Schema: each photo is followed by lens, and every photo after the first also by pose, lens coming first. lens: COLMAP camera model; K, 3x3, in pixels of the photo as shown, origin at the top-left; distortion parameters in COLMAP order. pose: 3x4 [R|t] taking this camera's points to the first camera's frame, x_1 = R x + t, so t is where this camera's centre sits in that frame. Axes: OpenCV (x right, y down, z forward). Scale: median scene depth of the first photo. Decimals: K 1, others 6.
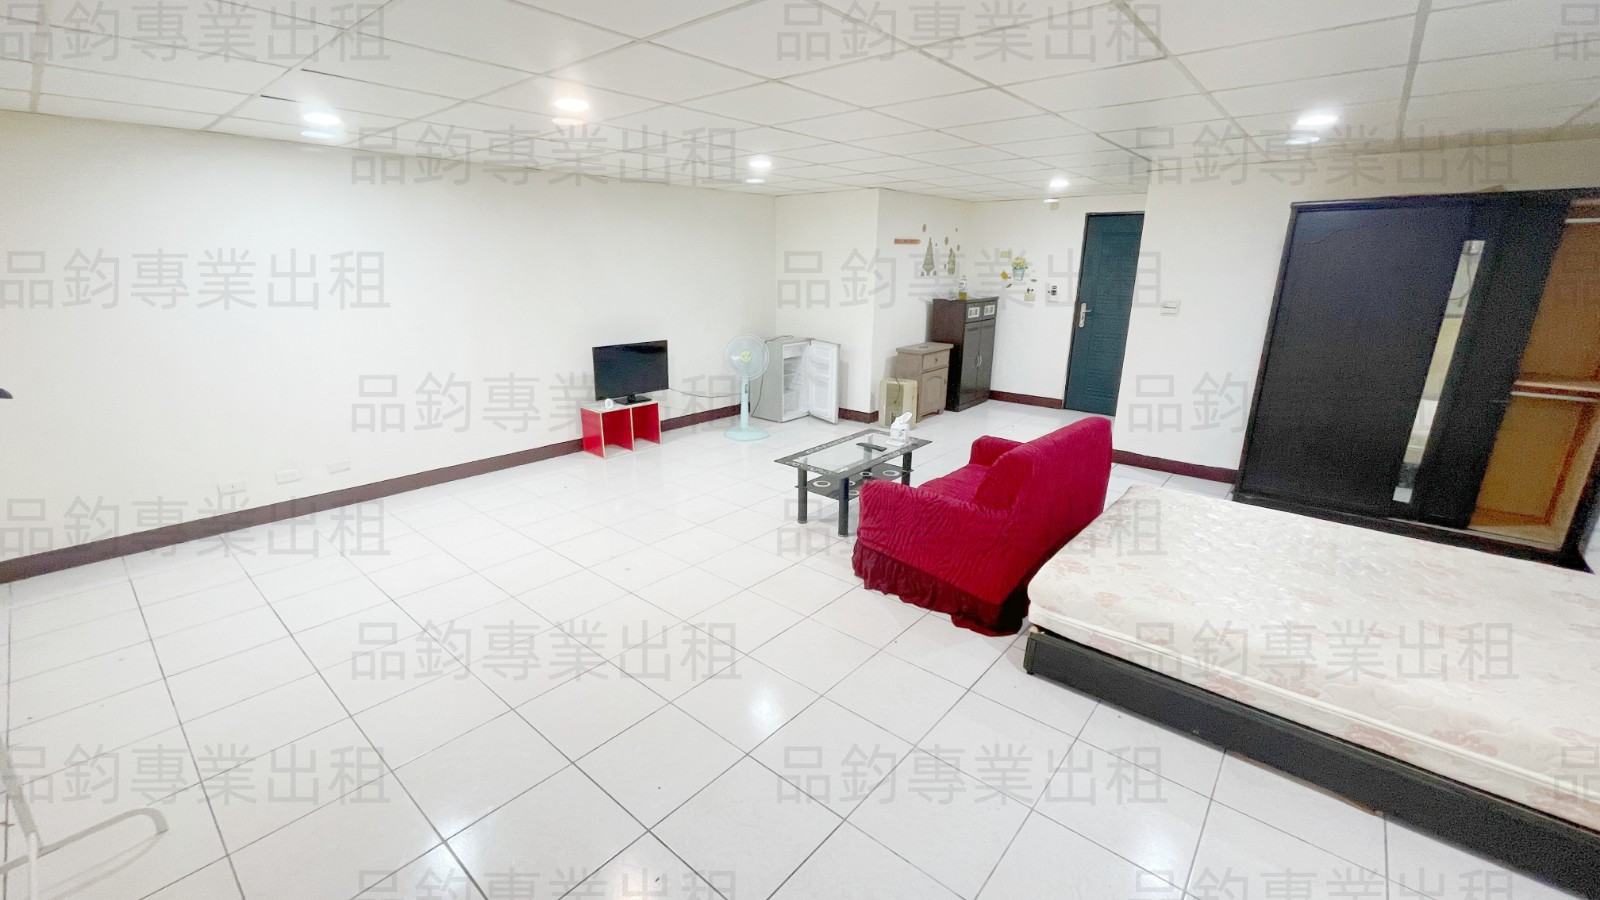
lens RADIAL K [[645.2, 0, 797.9], [0, 645.2, 450.0], [0, 0, 1]] dist [0.000251, 0.000226]
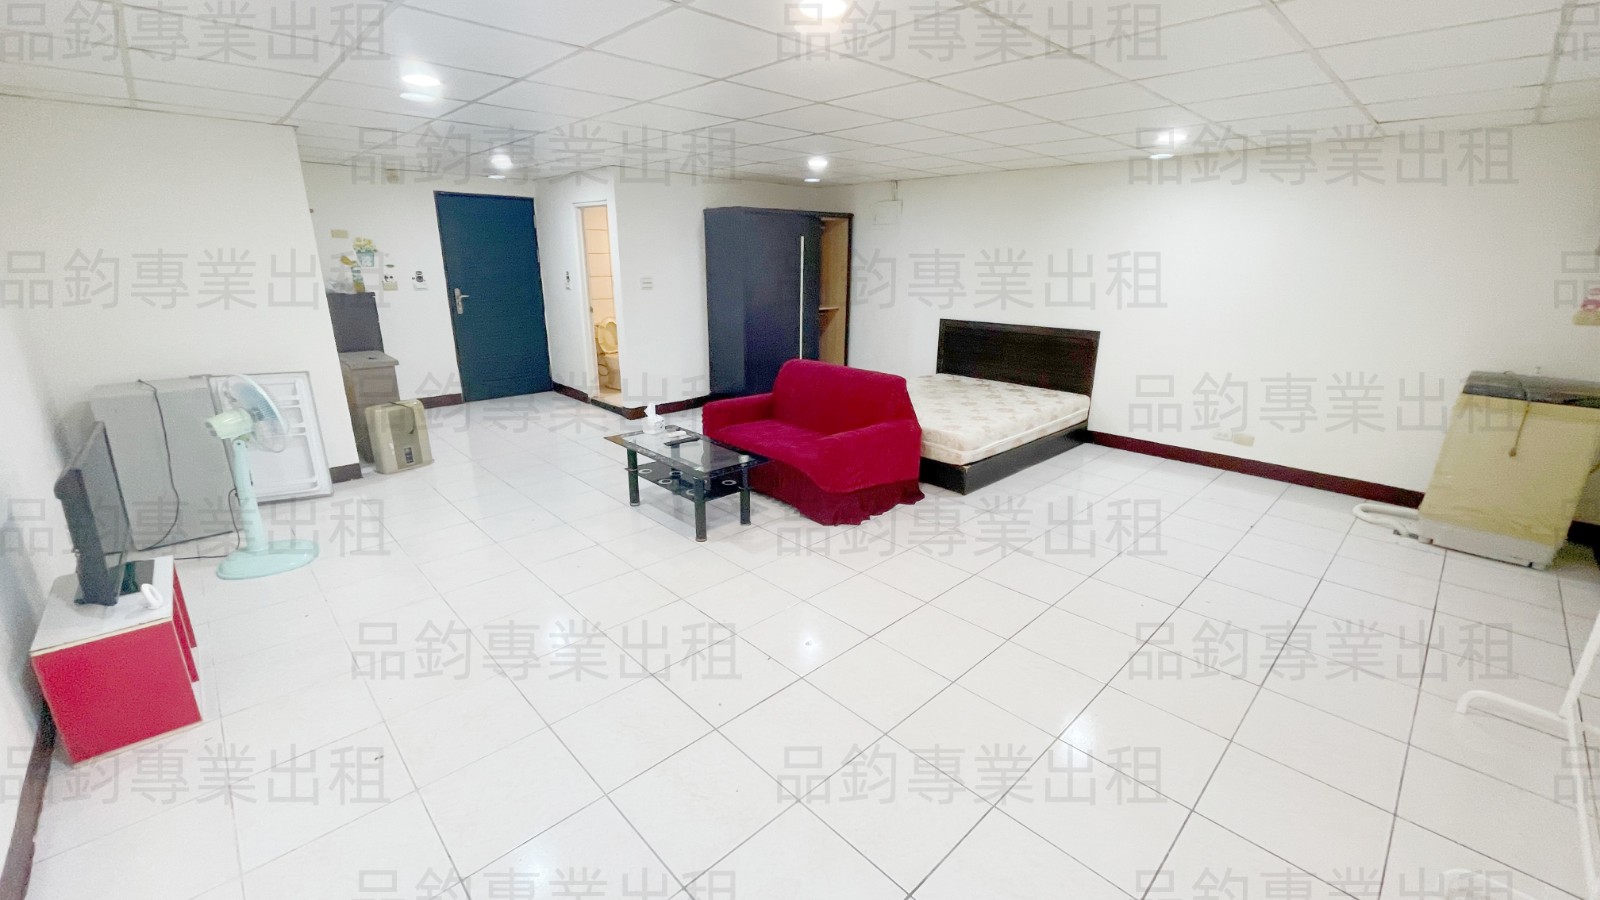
lens RADIAL K [[645.2, 0, 798.3], [0, 645.2, 449.2], [0, 0, 1]] dist [0.000251, 0.000226]
pose [[0.109060, -0.295730, 0.949026, -0.461951], [0.271500, 0.927281, 0.257754, -0.116127], [-0.956239, 0.229550, 0.181420, 0.402823]]
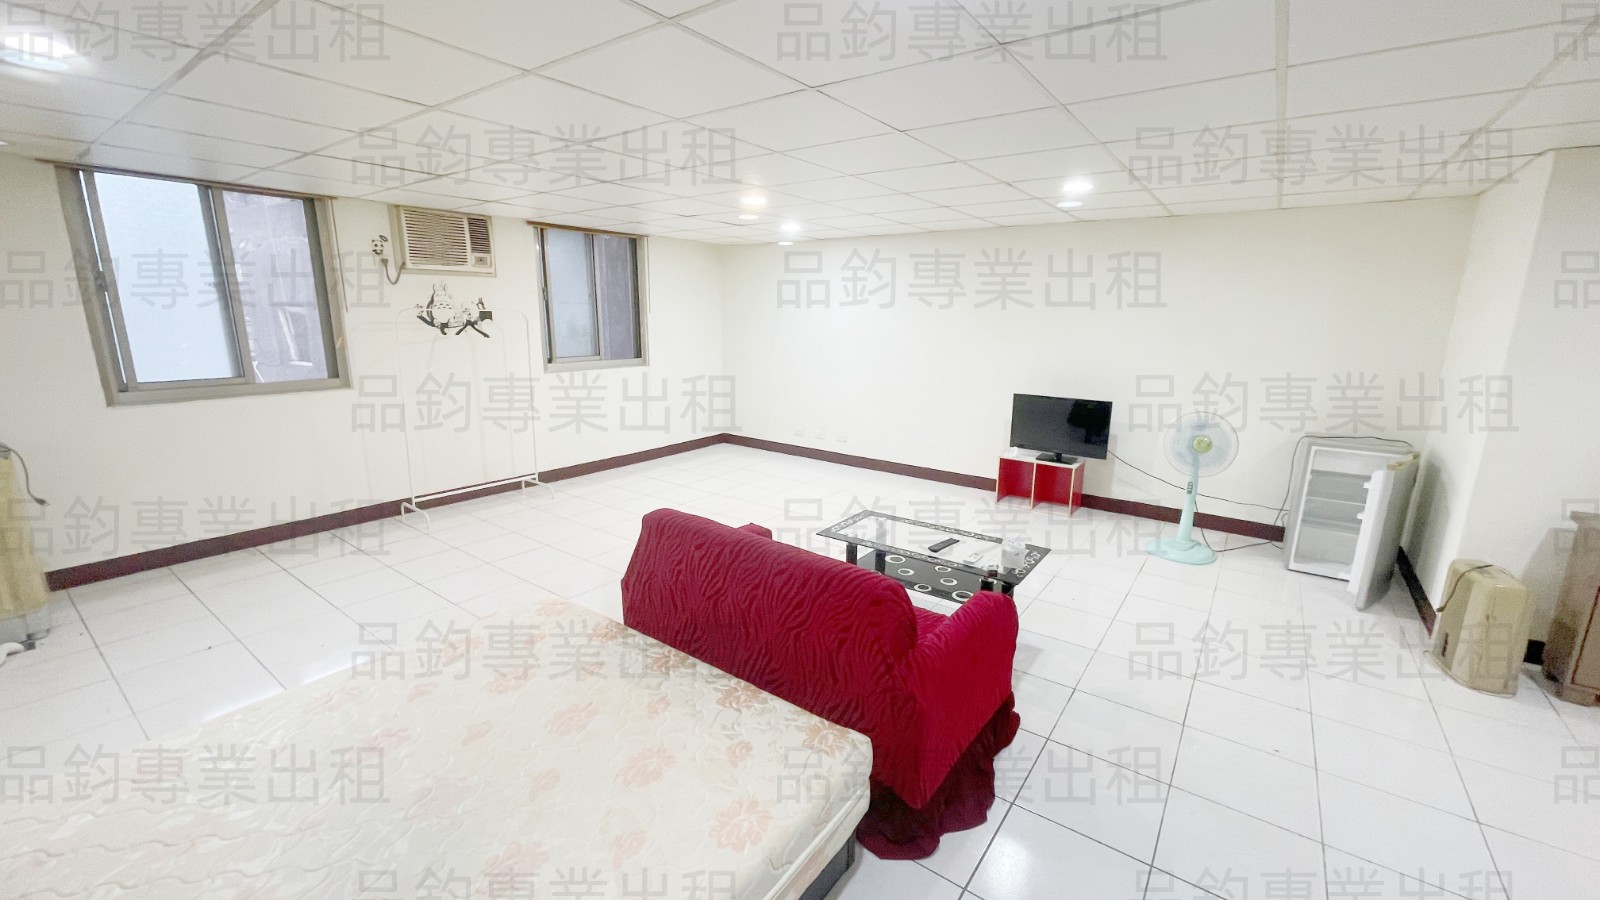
lens RADIAL K [[645.2, 0, 798.3], [0, 645.2, 451.9], [0, 0, 1]] dist [0.000251, 0.000226]
pose [[0.075338, 0.208321, -0.975155, 0.492431], [-0.291194, 0.939903, 0.178294, -0.116330], [0.953693, 0.270527, 0.131472, 0.428565]]
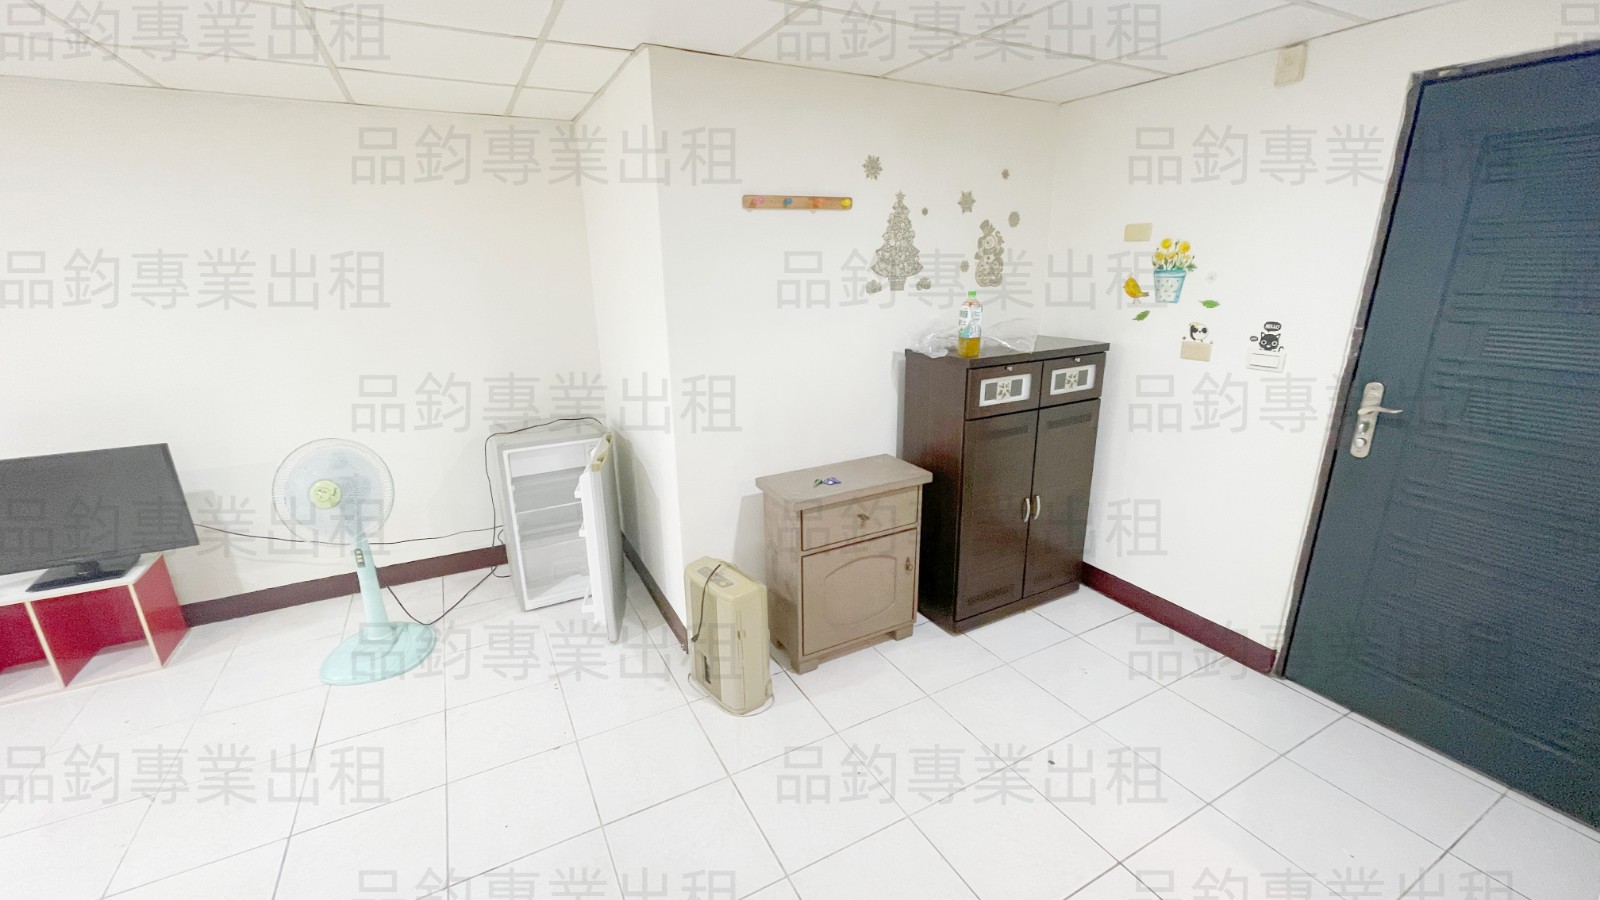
lens RADIAL K [[645.2, 0, 801.3], [0, 645.2, 451.8], [0, 0, 1]] dist [0.000251, 0.000226]
pose [[0.931837, 0.089119, -0.351763, 0.297517], [-0.085305, 0.996006, 0.026363, -0.177944], [0.352707, 0.005441, 0.935718, 0.612122]]
